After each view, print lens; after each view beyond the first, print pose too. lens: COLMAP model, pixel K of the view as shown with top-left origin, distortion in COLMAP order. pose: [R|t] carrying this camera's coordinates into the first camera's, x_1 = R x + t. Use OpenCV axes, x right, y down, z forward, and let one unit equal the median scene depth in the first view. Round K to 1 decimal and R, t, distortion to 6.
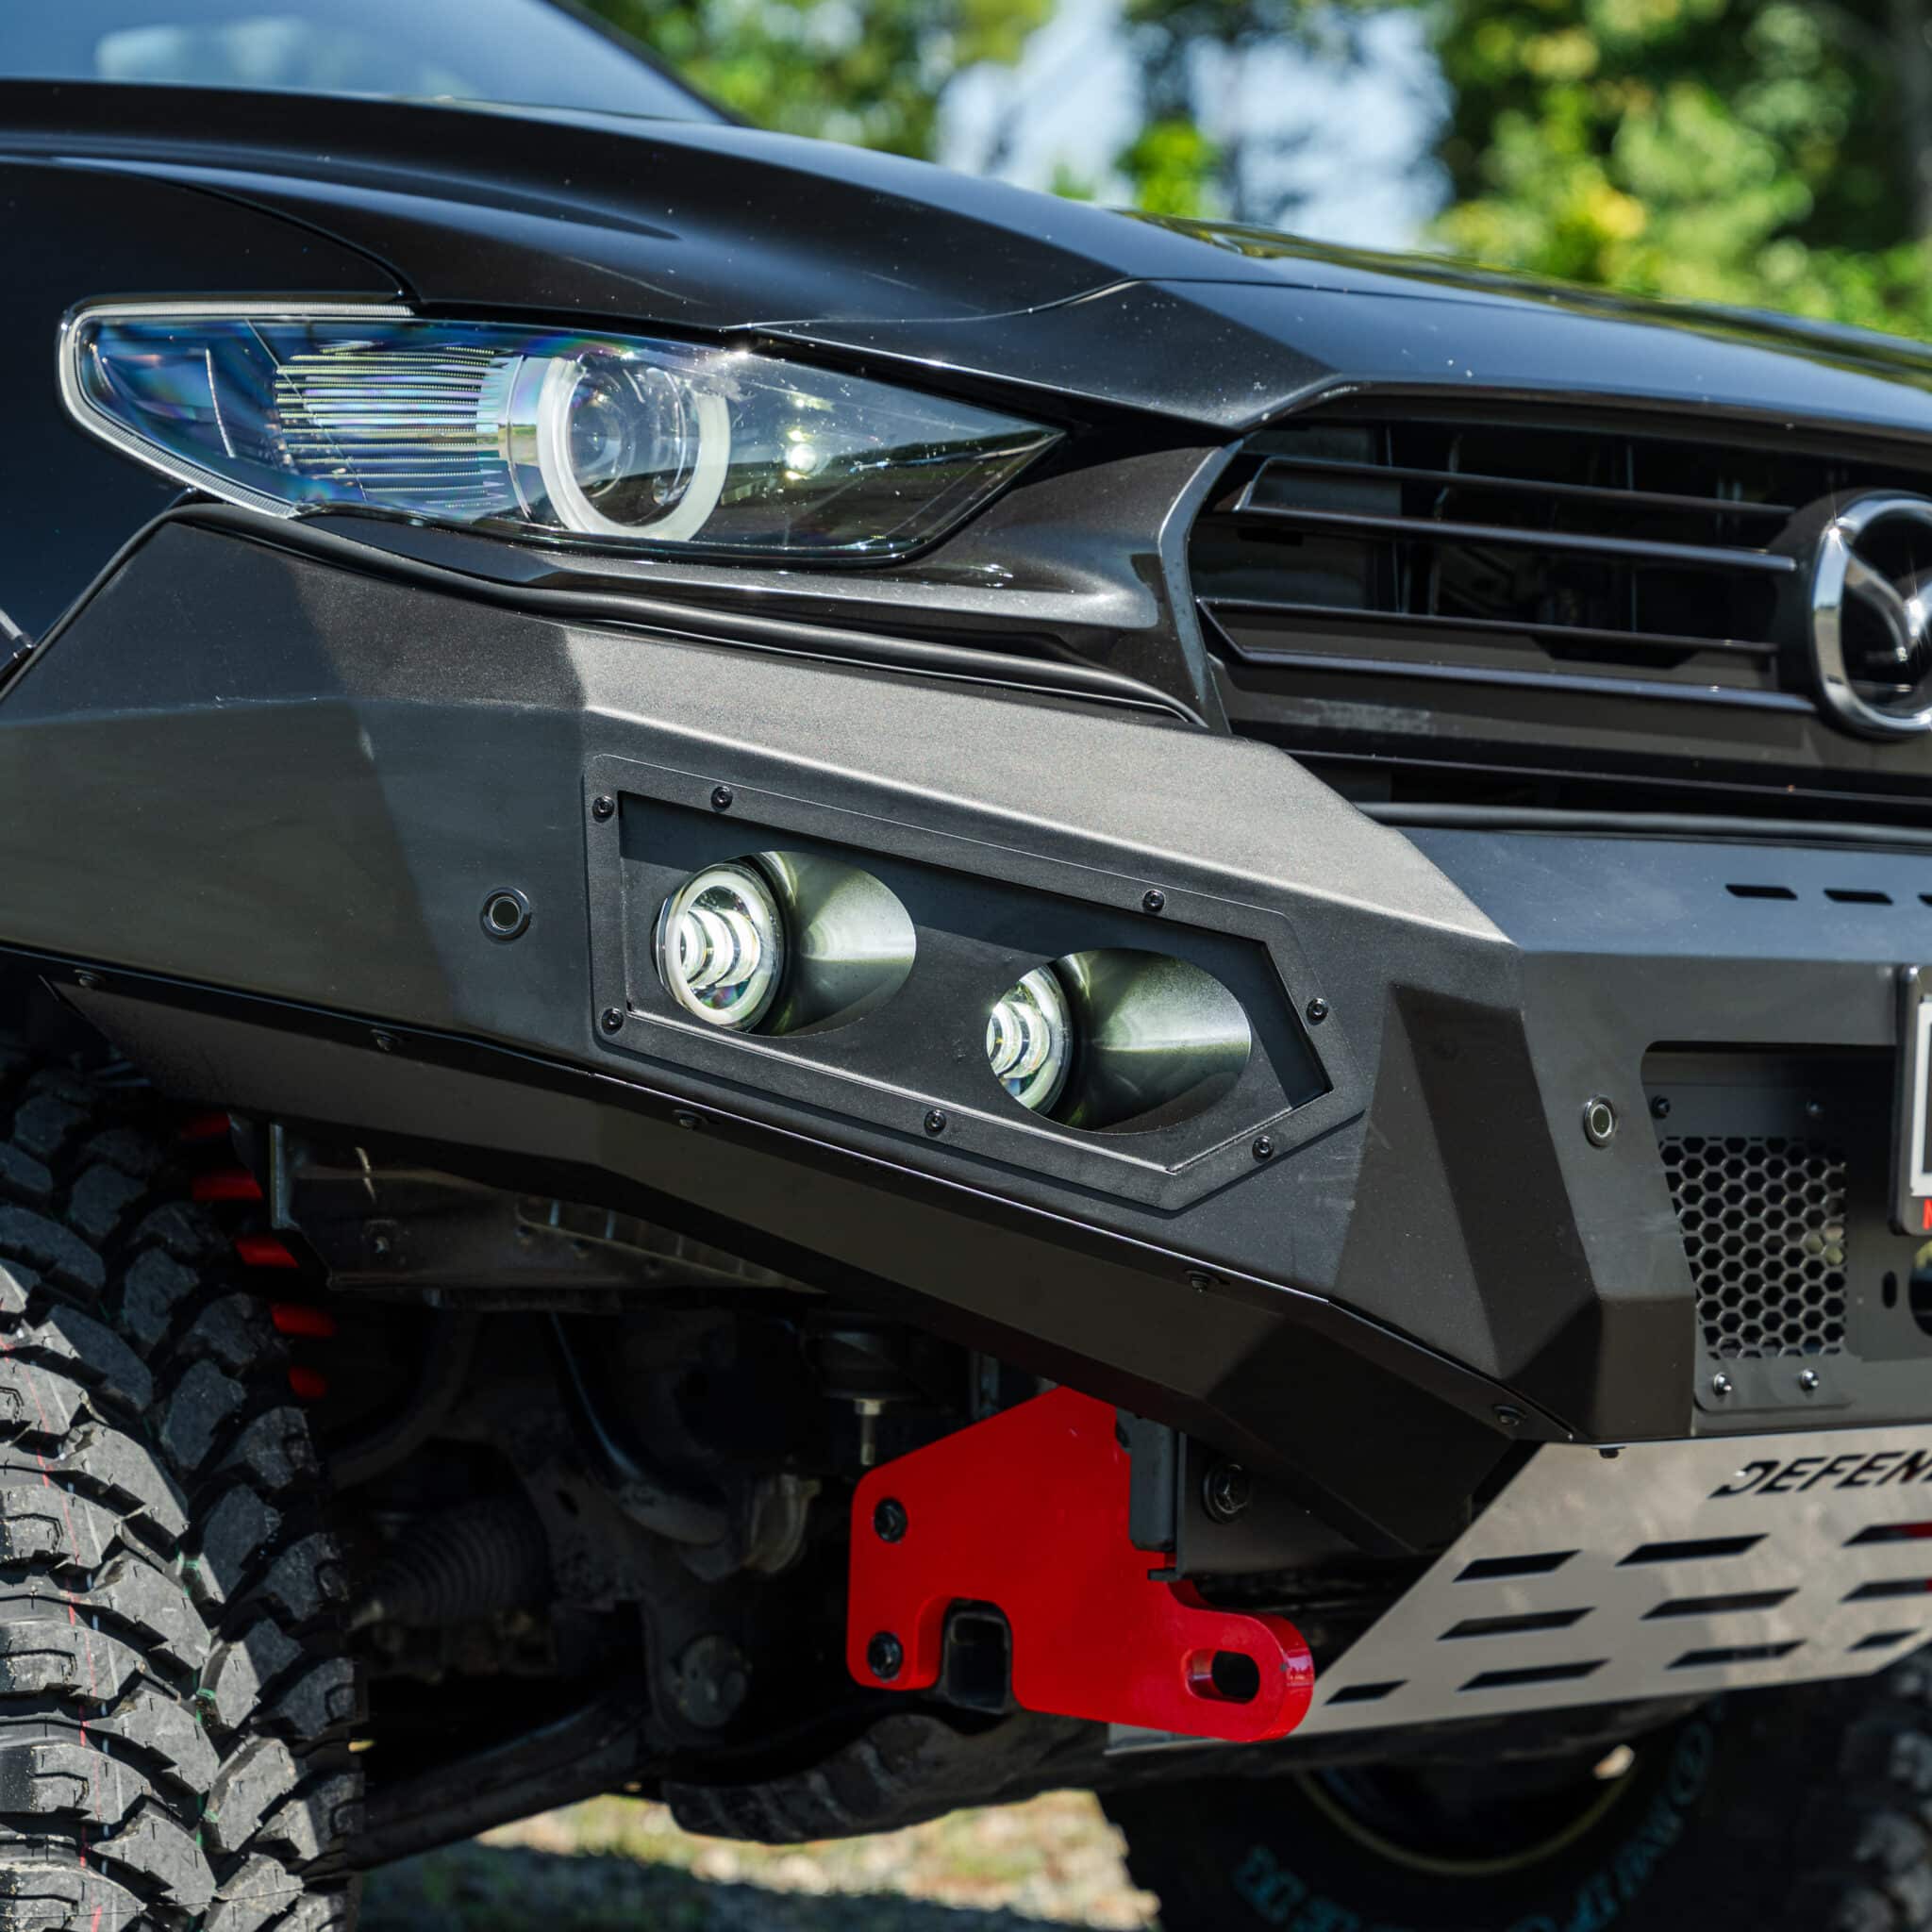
lens RADIAL K [[5755.5, 0, 966.0], [0, 5755.5, 966.0], [0, 0, 1]] dist [0.010114, 0.620149]
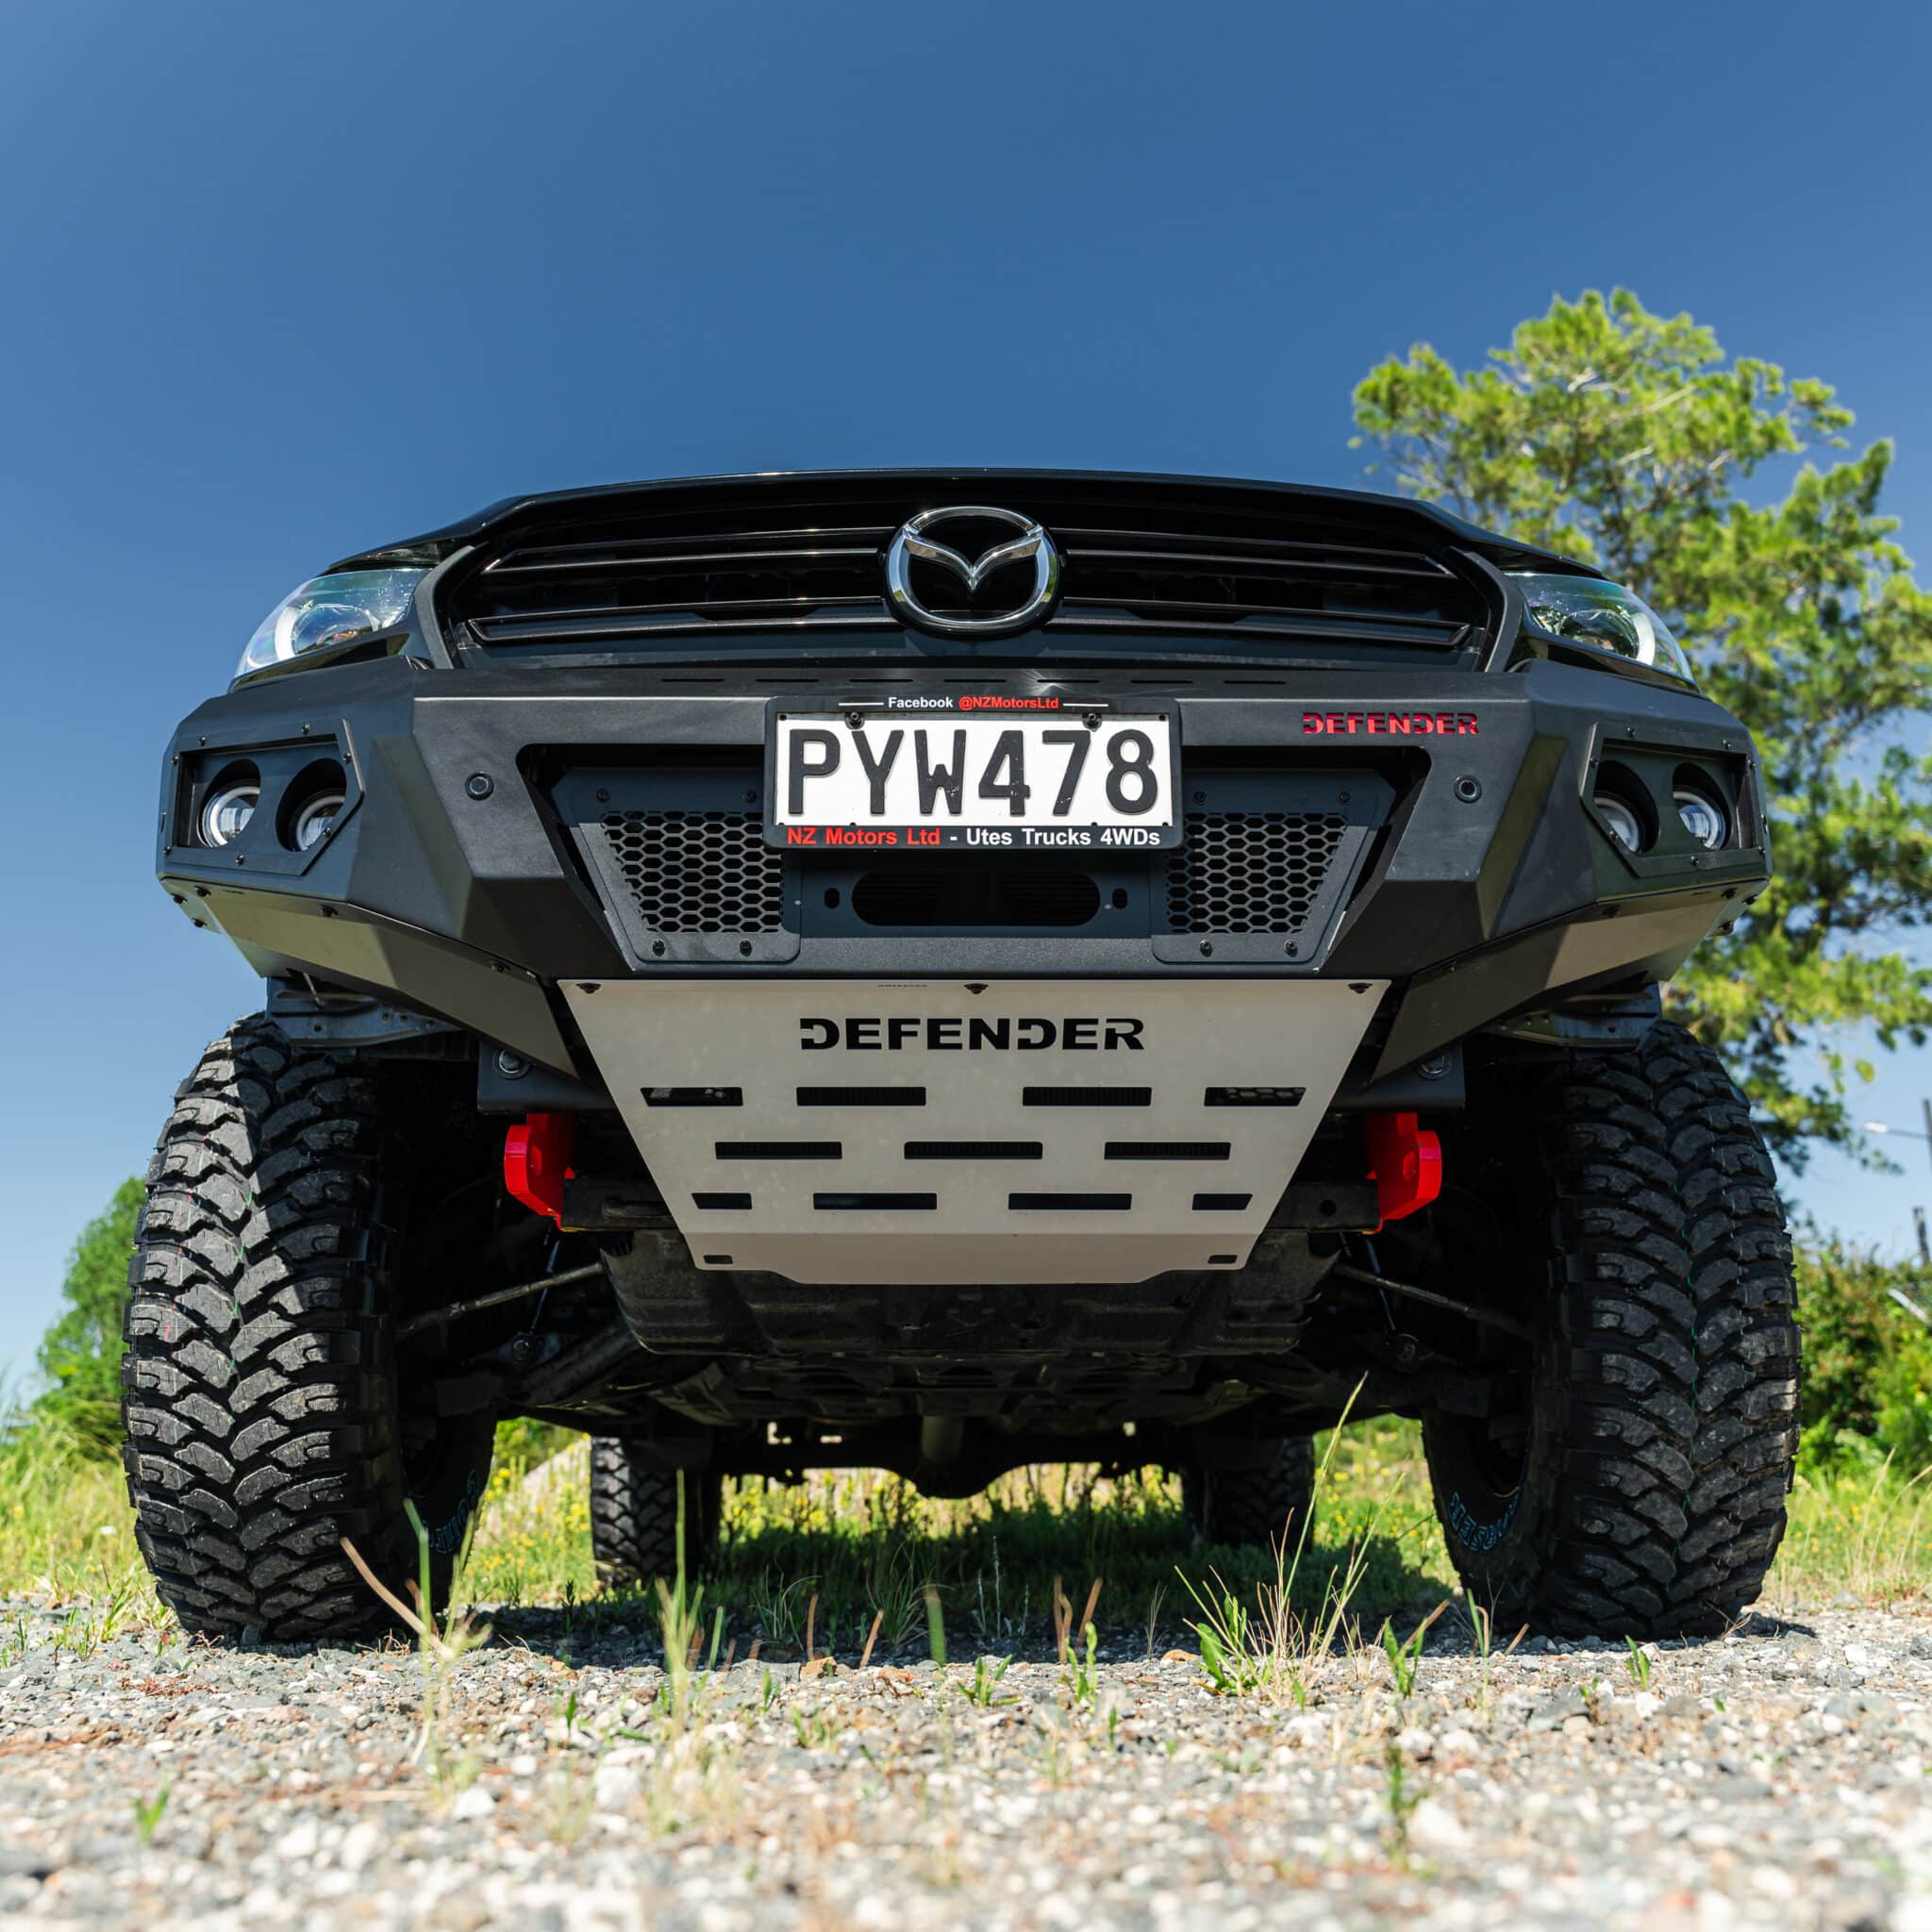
lens RADIAL K [[1999.2, 0, 982.3], [0, 1999.2, 965.2], [0, 0, 1]] dist [-0.008844, 0.000787]
pose [[0.705001, -0.215562, -0.675653, 0.604854], [0.025617, 0.959807, -0.279489, 0.248808], [0.708744, 0.179732, 0.682187, 0.665008]]
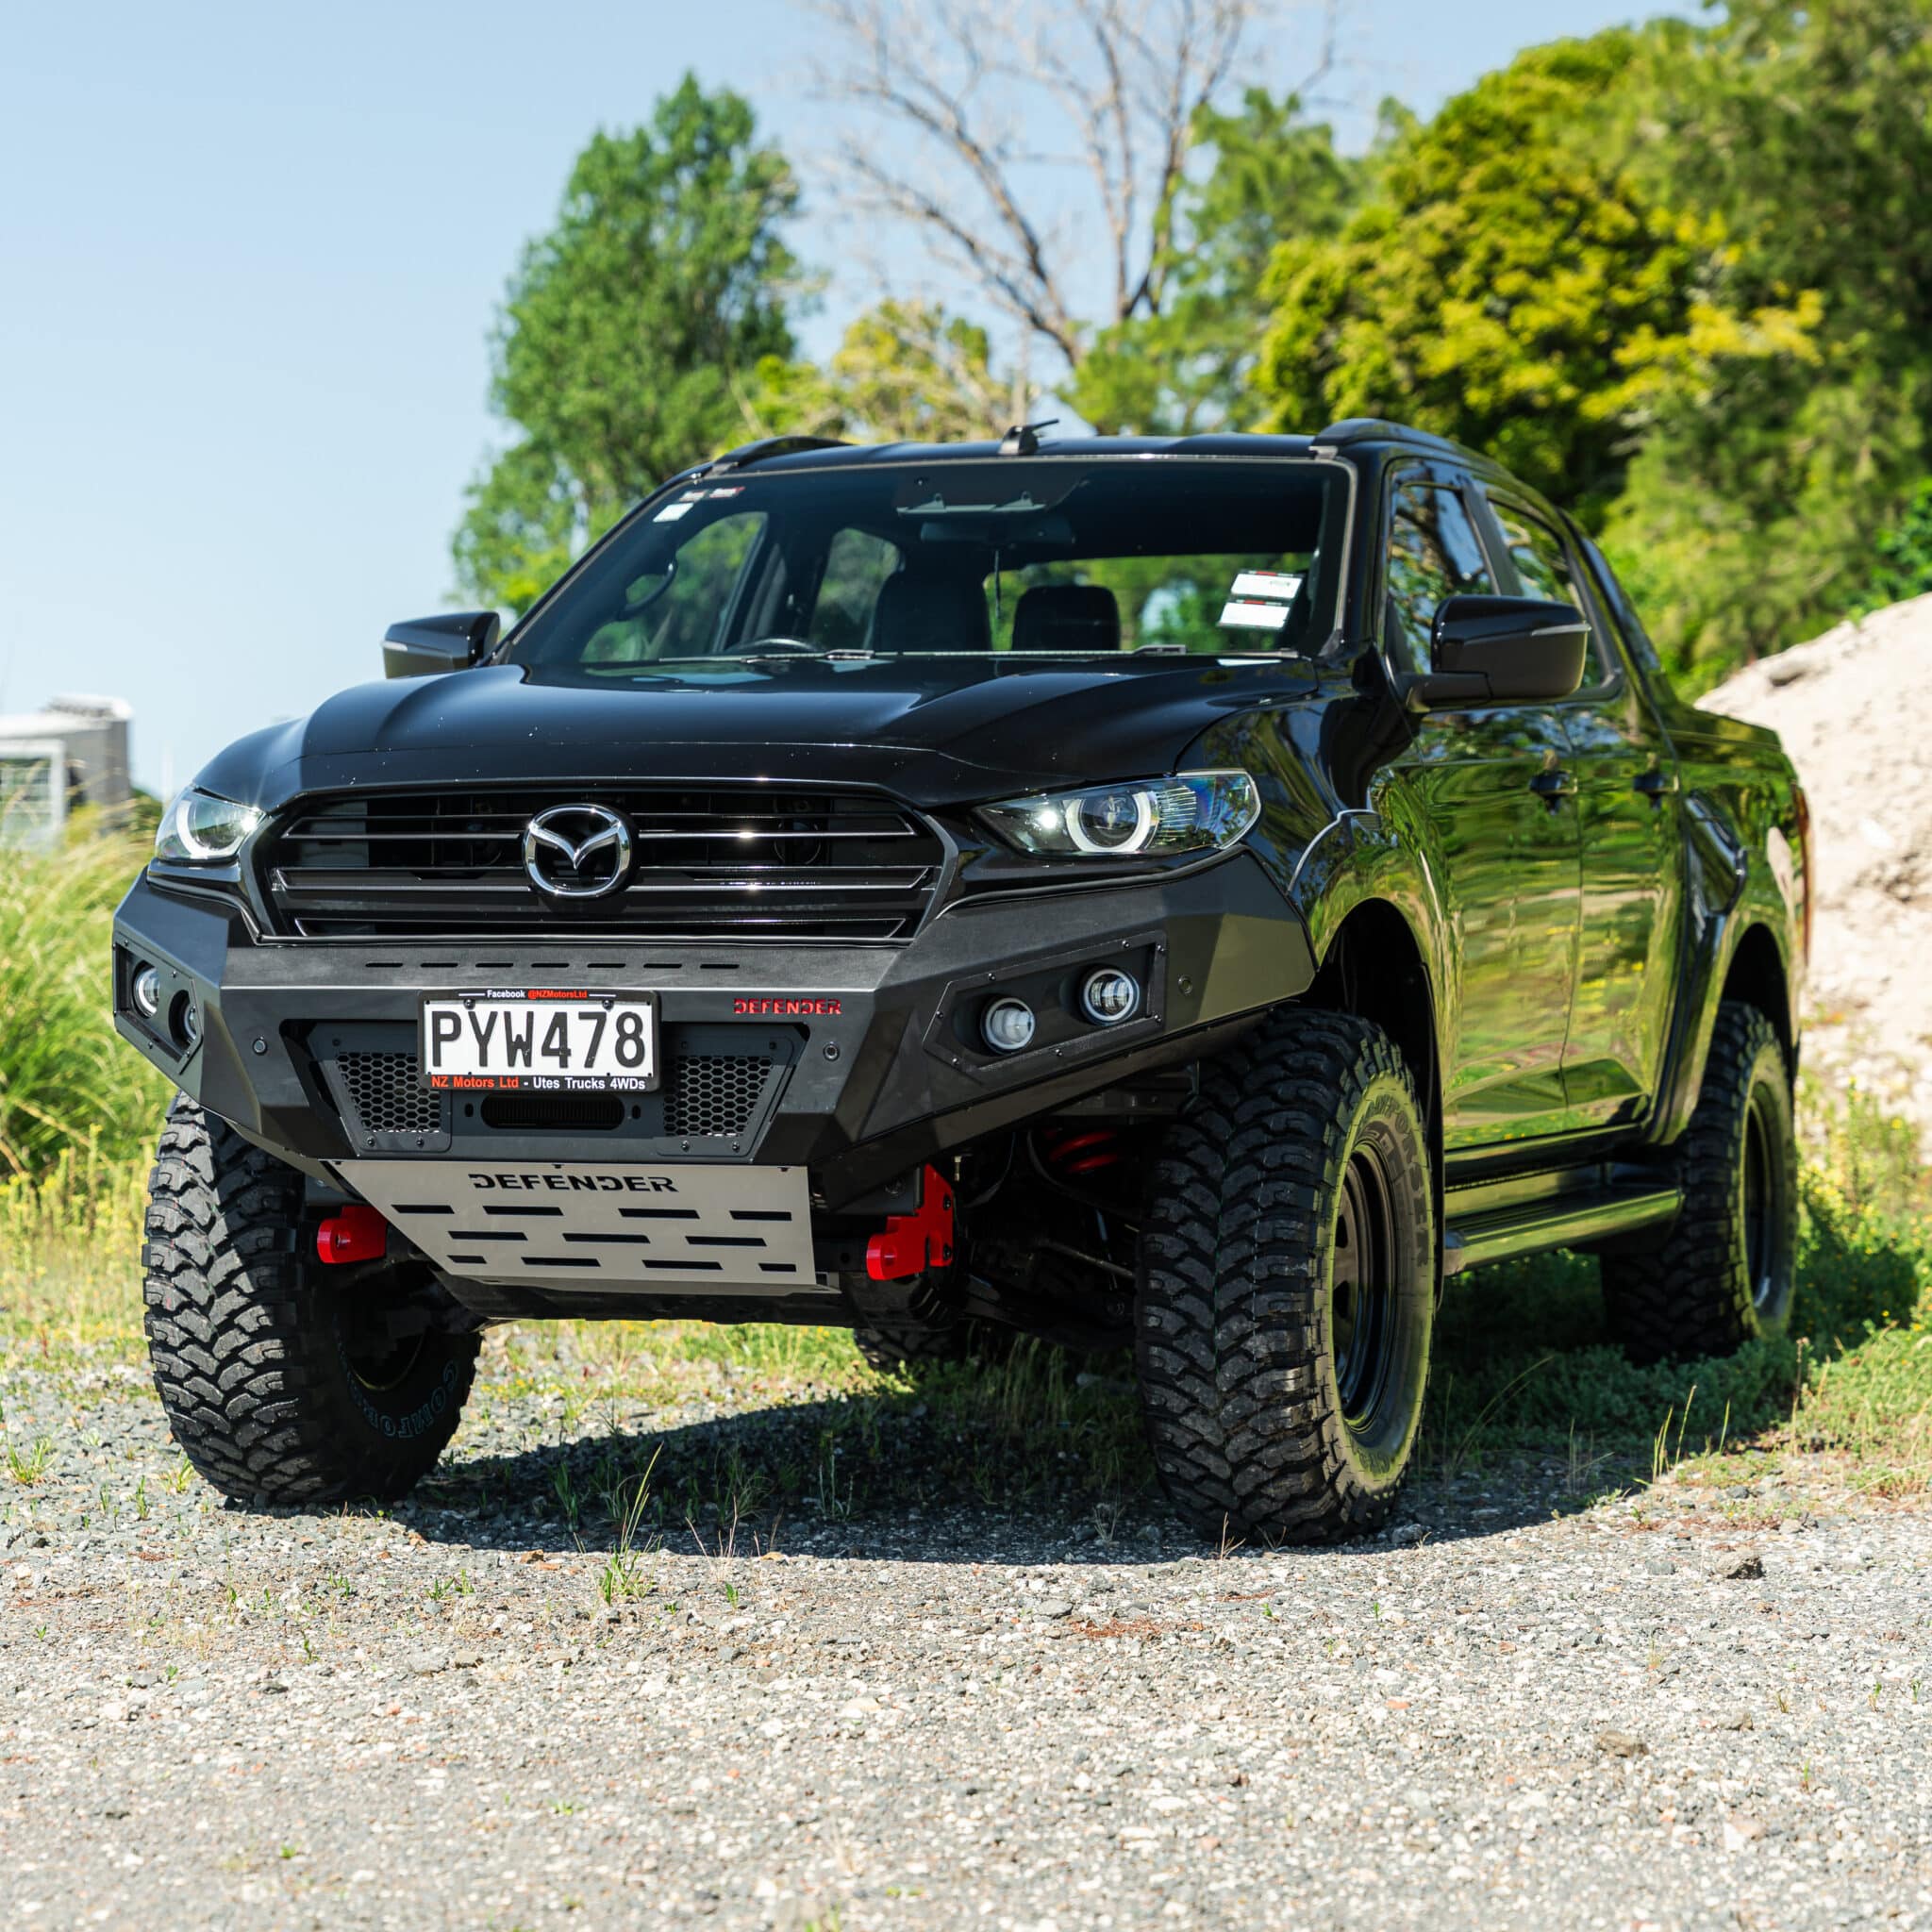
lens RADIAL K [[5484.5, 0, 922.1], [0, 5484.5, 966.6], [0, 0, 1]] dist [-0.007474, 1.113023]
pose [[0.414525, -0.013253, -0.909941, 2.685517], [0.016130, 0.999844, -0.007214, 0.011481], [0.909895, -0.011687, 0.414674, 0.138459]]
